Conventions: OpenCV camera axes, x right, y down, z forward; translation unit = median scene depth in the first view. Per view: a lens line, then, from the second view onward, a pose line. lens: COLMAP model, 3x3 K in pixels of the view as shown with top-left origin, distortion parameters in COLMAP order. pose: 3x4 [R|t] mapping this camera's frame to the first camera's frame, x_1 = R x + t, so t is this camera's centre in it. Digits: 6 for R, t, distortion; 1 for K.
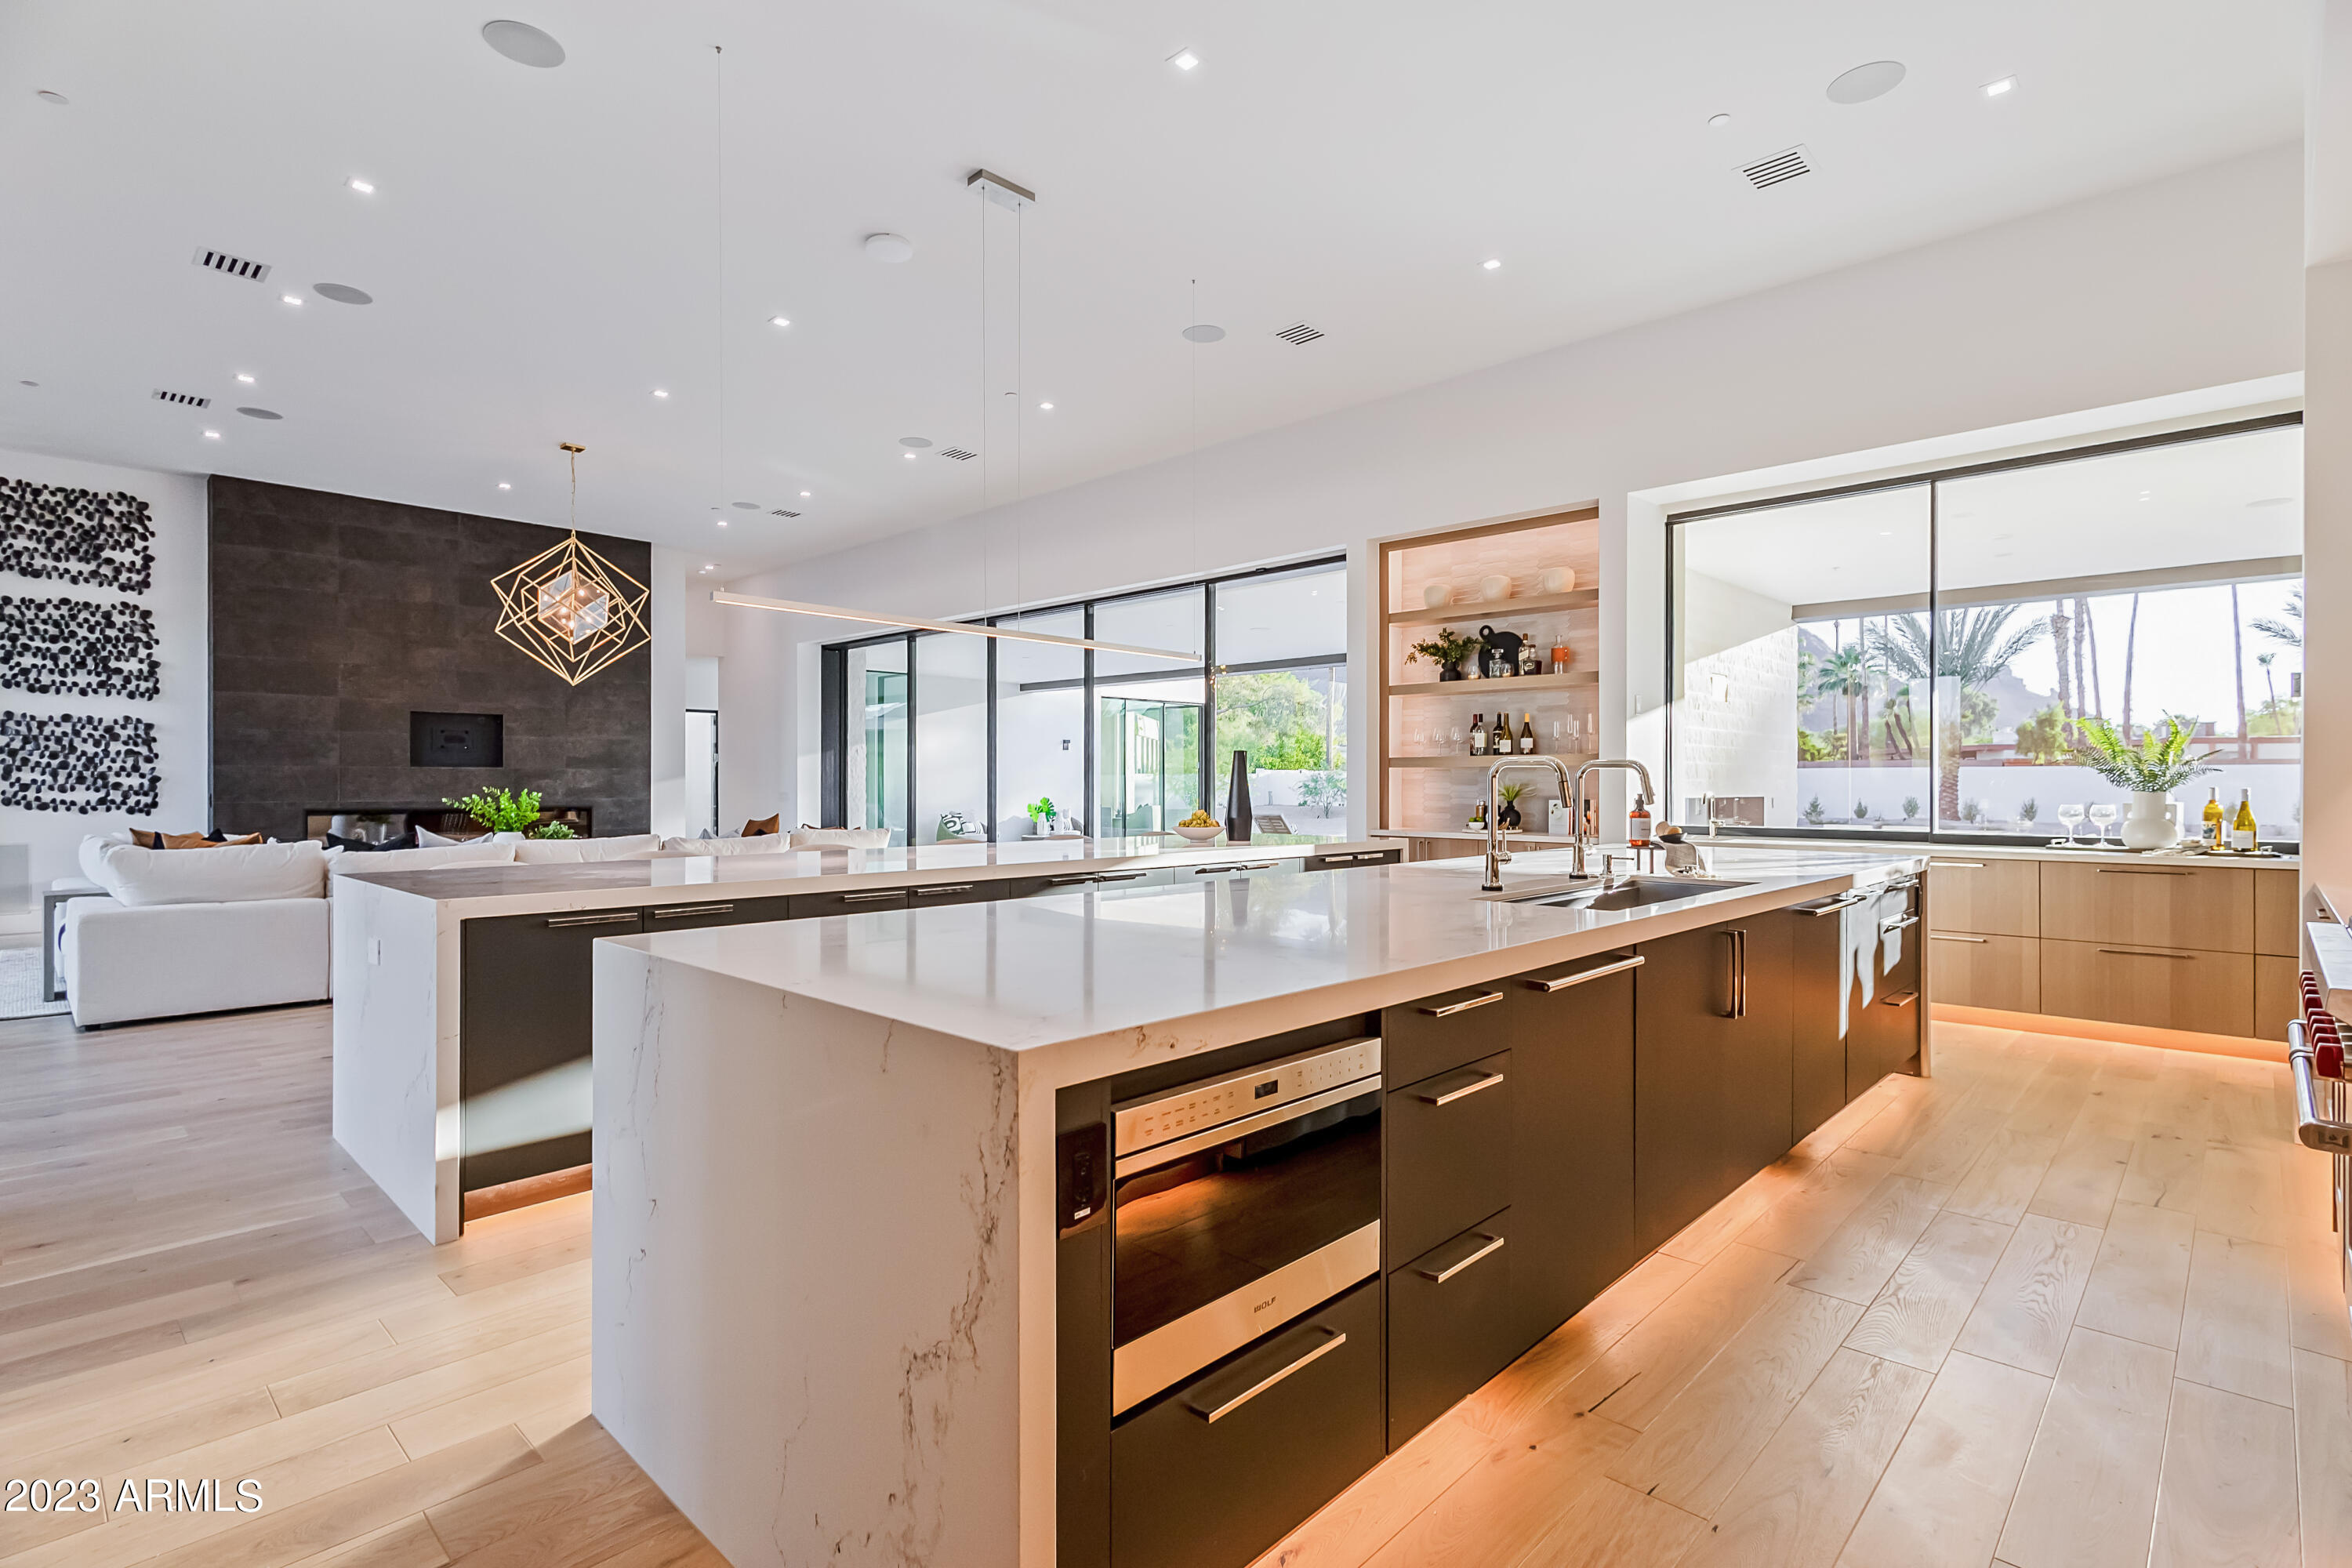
lens RADIAL K [[1107.6, 0, 1175.4], [0, 1107.6, 784.2], [0, 0, 1]] dist [0.001819, -0.001408]
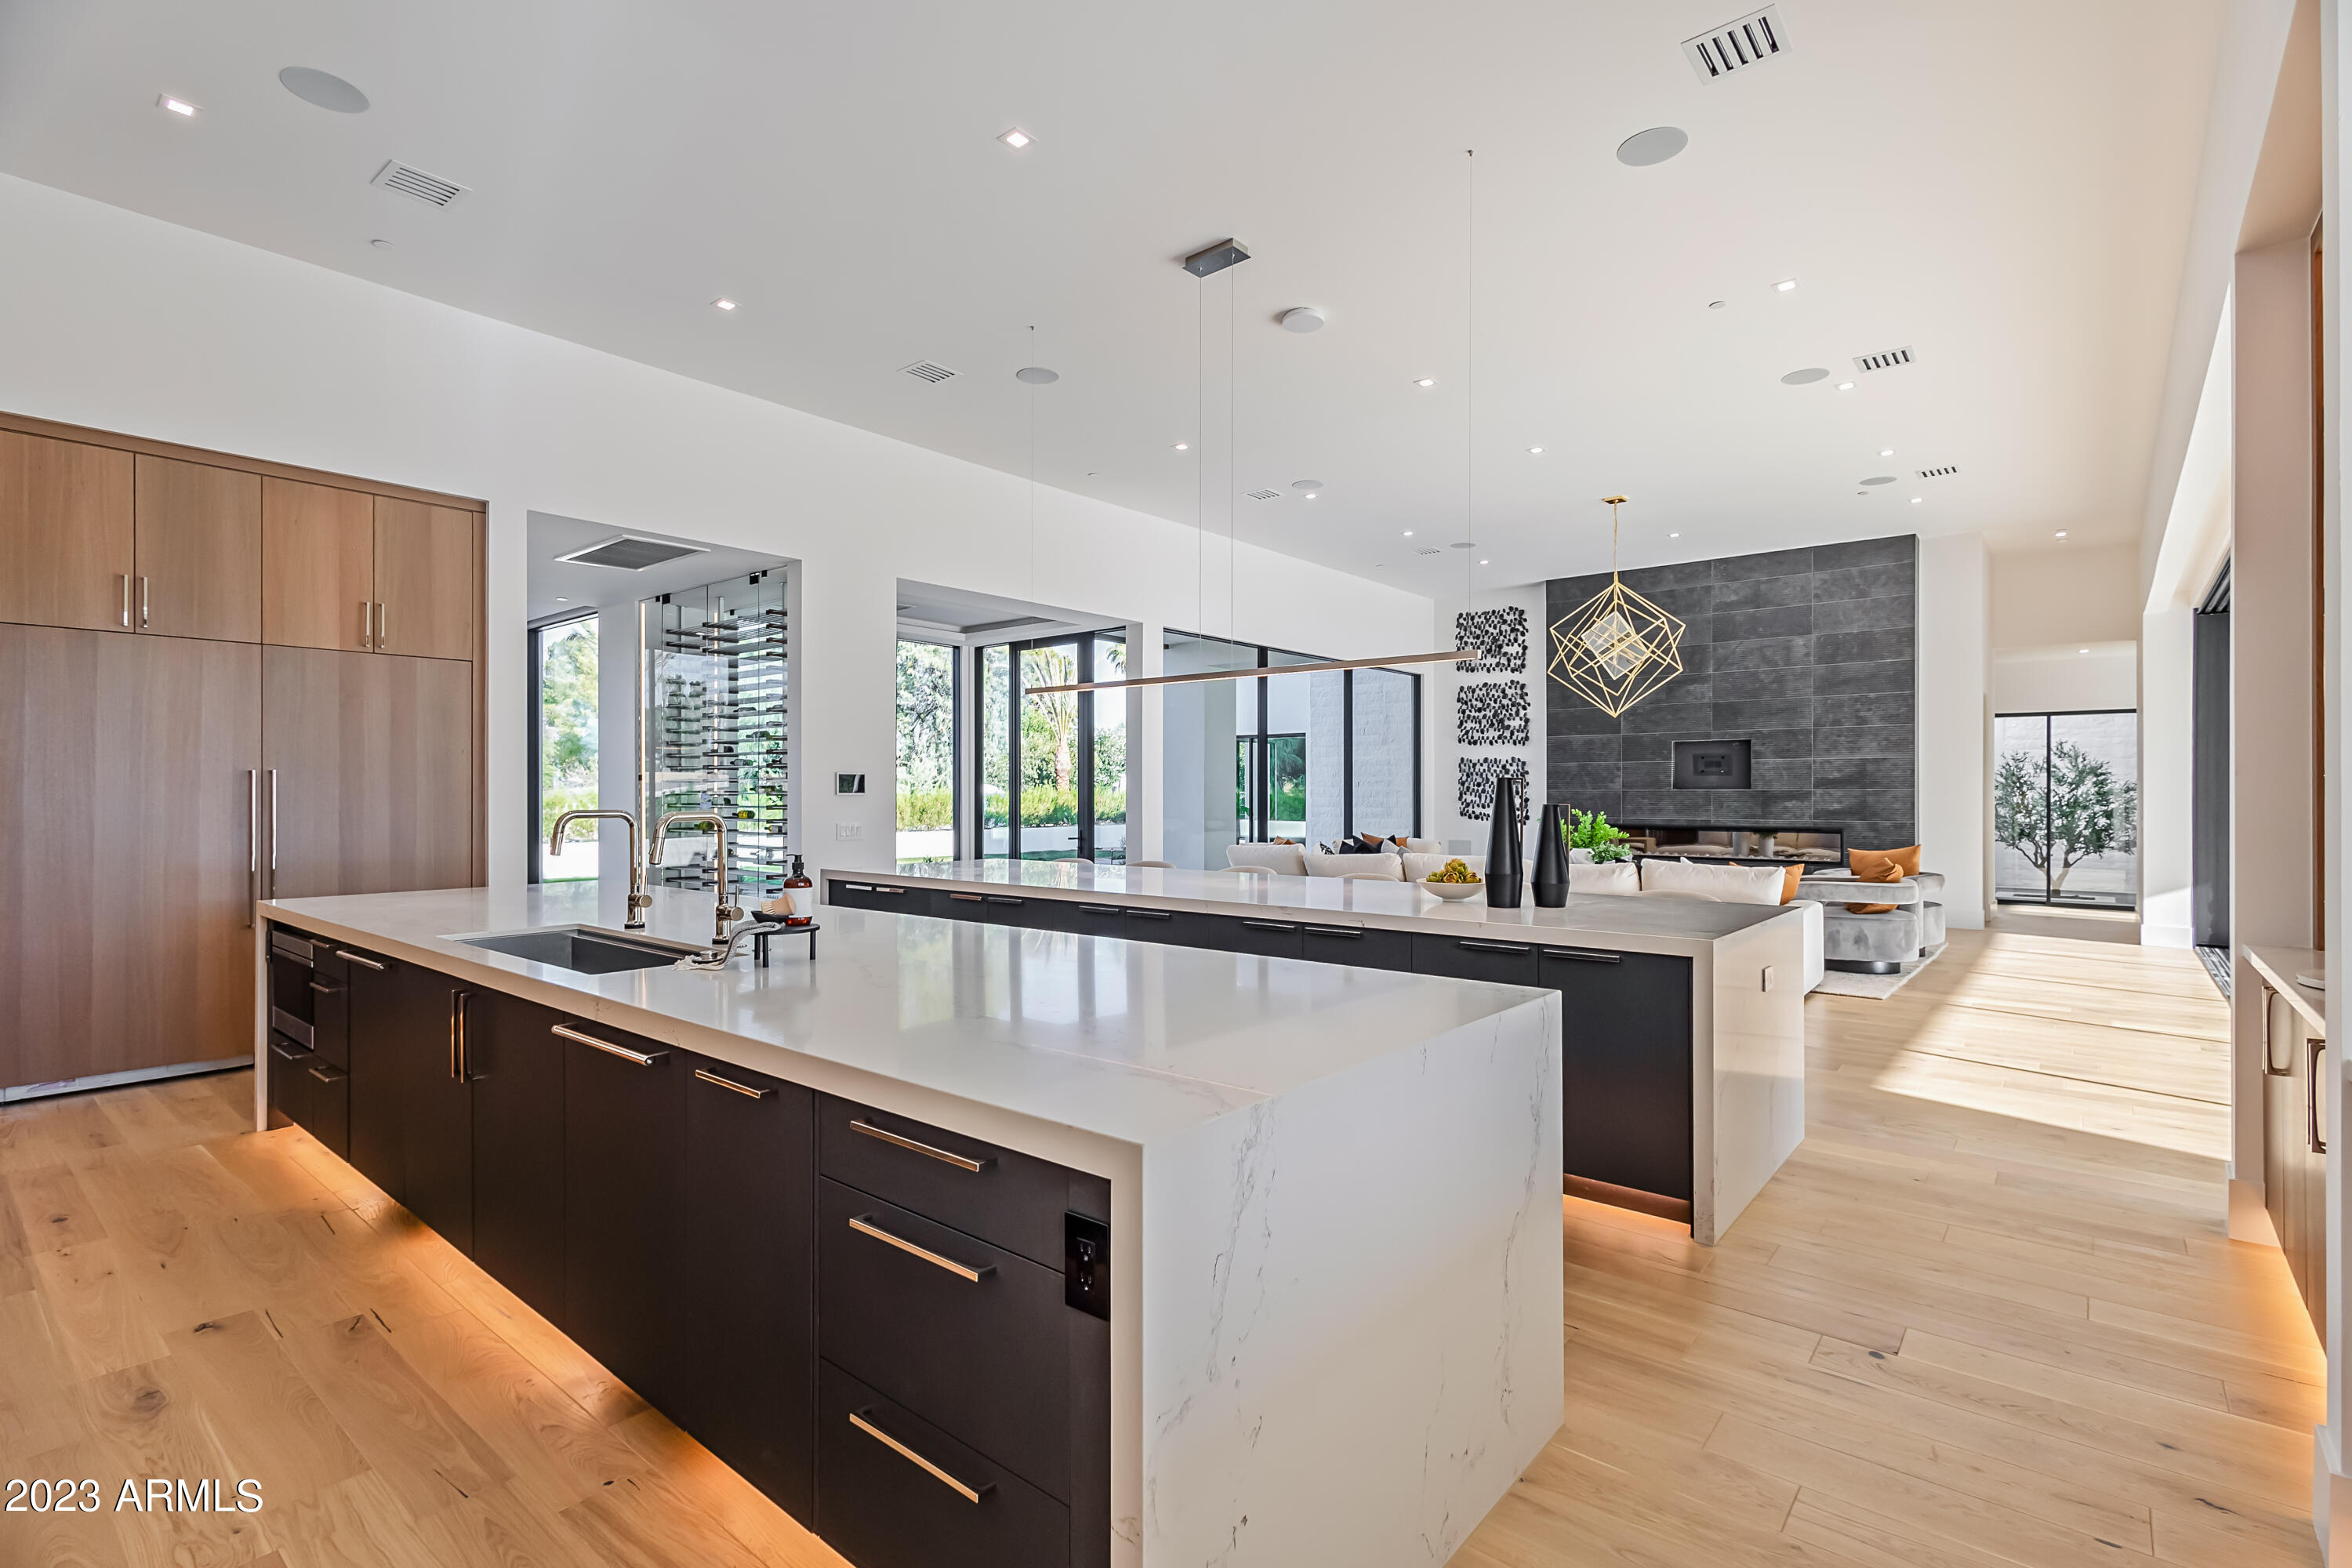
lens RADIAL K [[1107.6, 0, 1182.9], [0, 1107.6, 793.7], [0, 0, 1]] dist [0.001819, -0.001408]
pose [[0.056842, -0.003315, -0.998378, 0.496998], [-0.005416, 0.999979, -0.003628, -0.005019], [0.998369, 0.005613, 0.056823, 0.473332]]
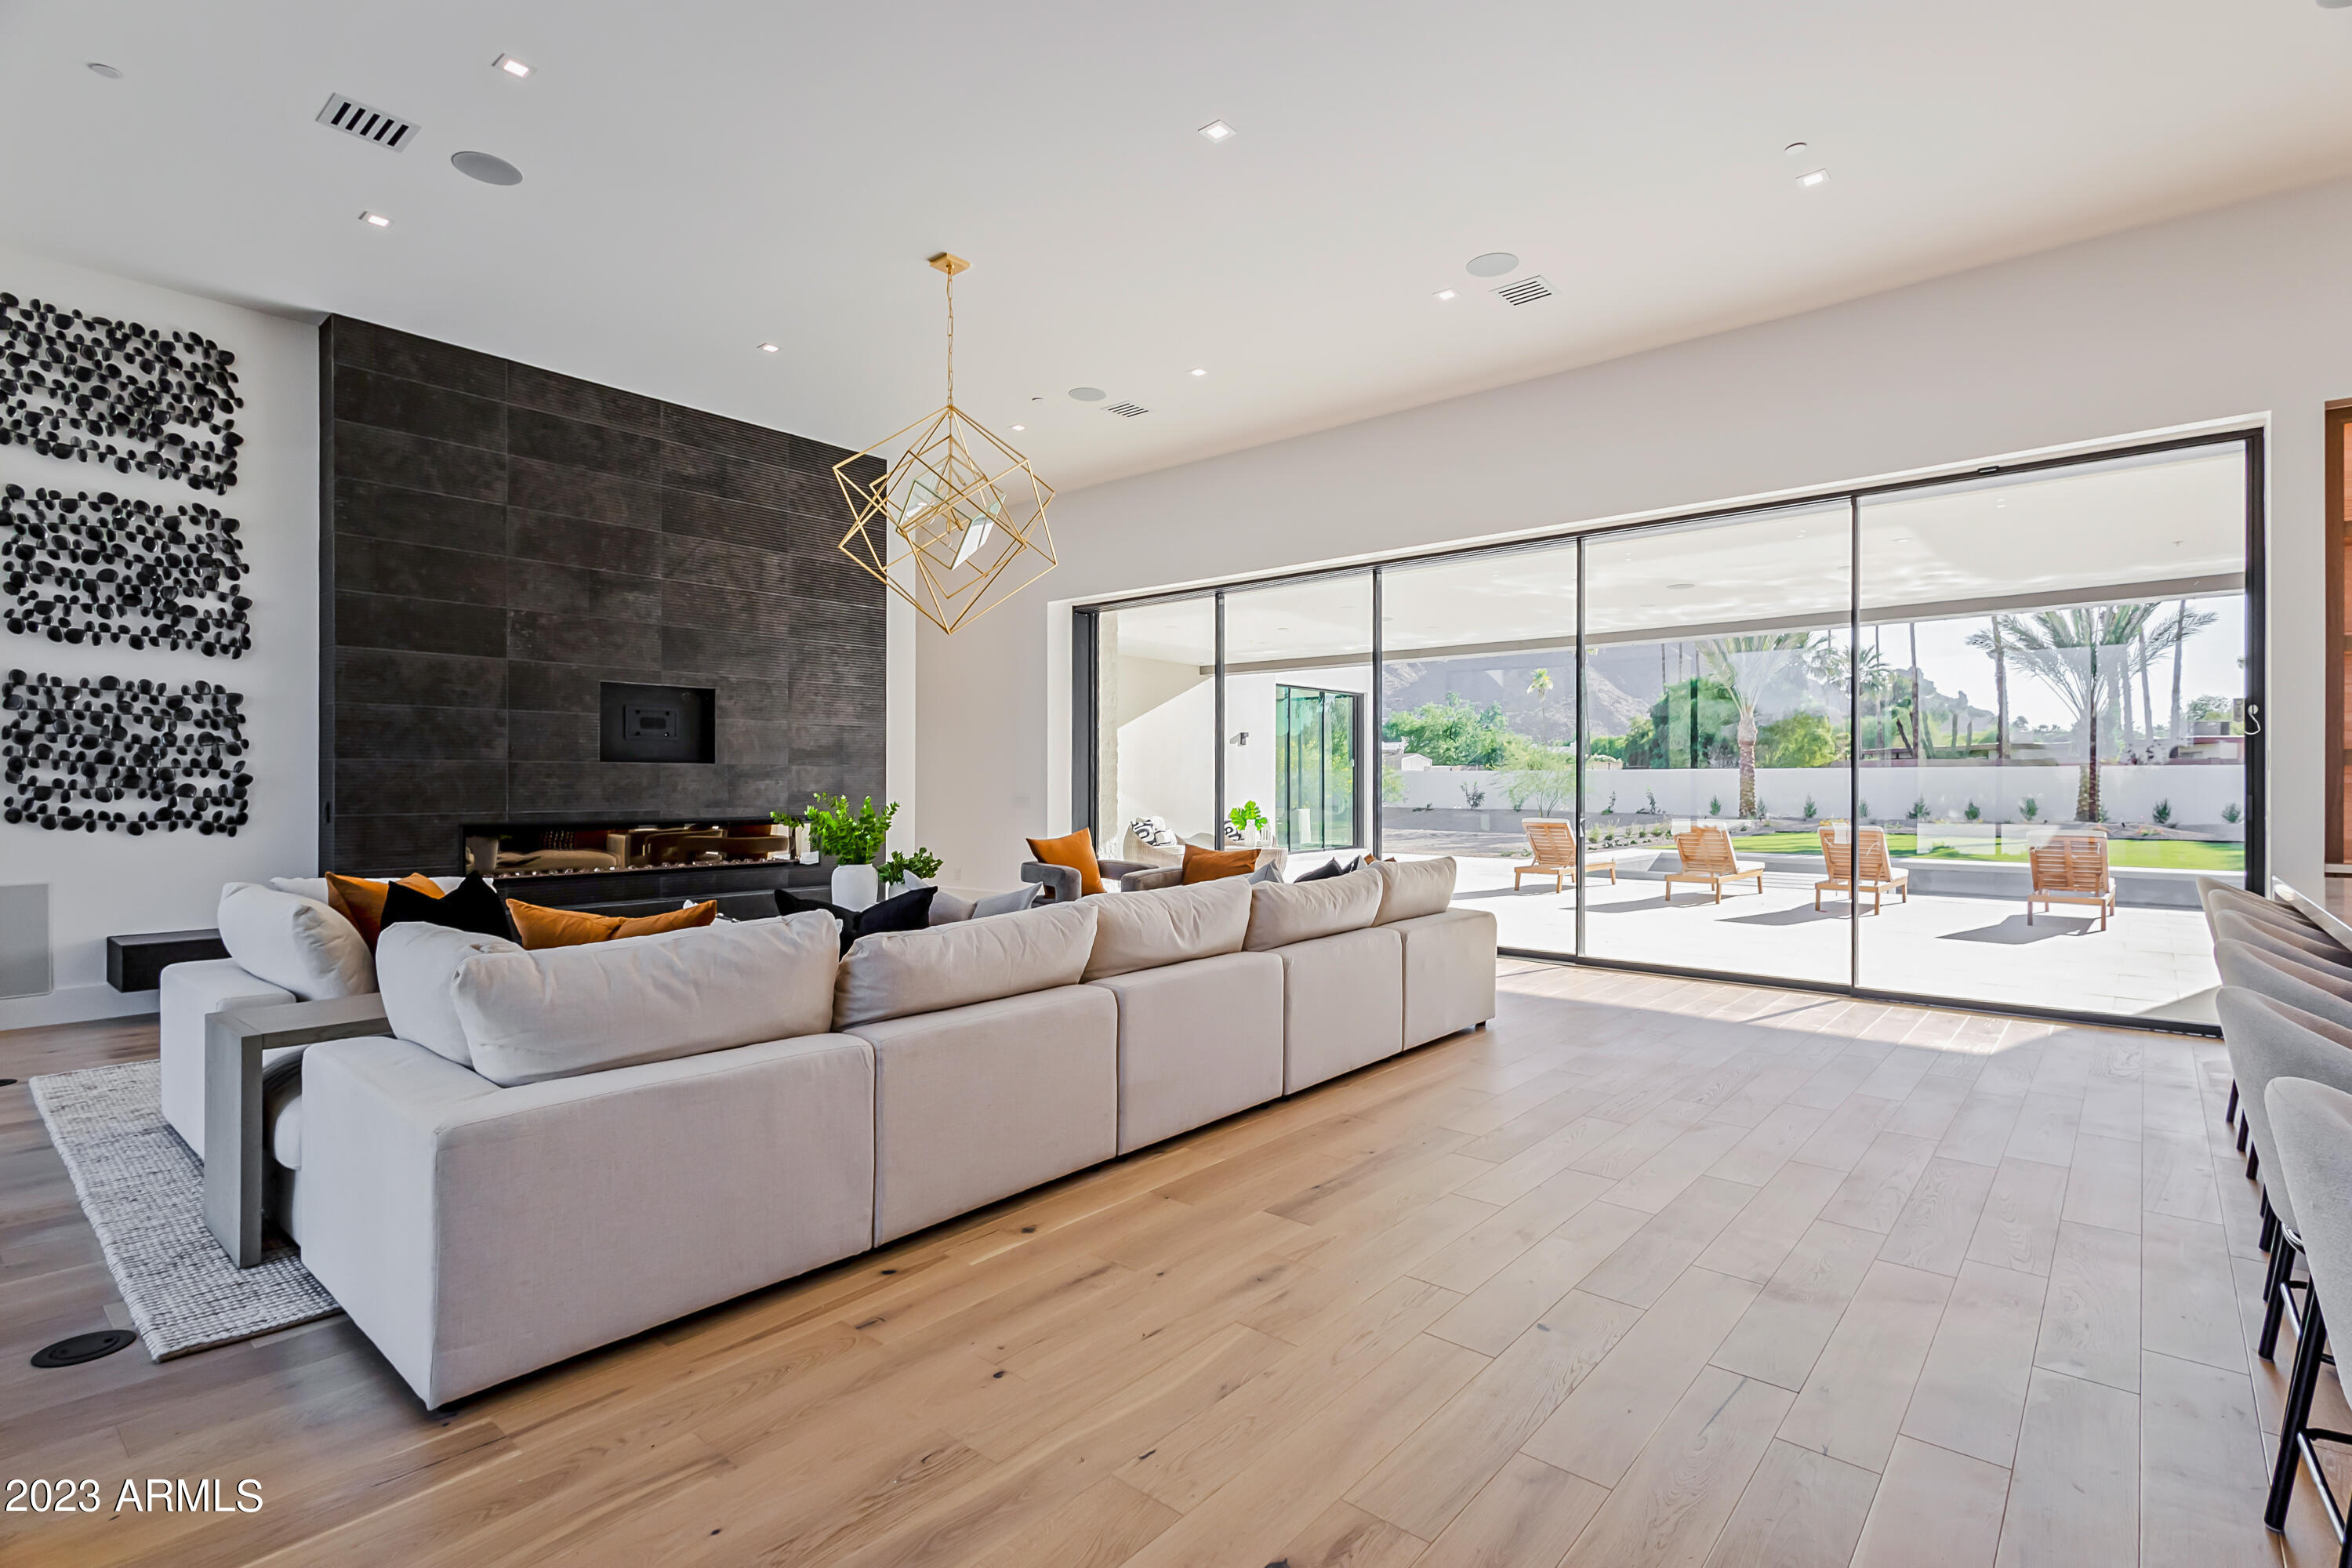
lens RADIAL K [[1107.6, 0, 1192.2], [0, 1107.6, 781.9], [0, 0, 1]] dist [0.001819, -0.001408]
pose [[0.998438, -0.000886, 0.055856, -0.404217], [0.001044, 0.999996, -0.002810, -0.000998], [-0.055853, 0.002864, 0.998435, 0.322504]]
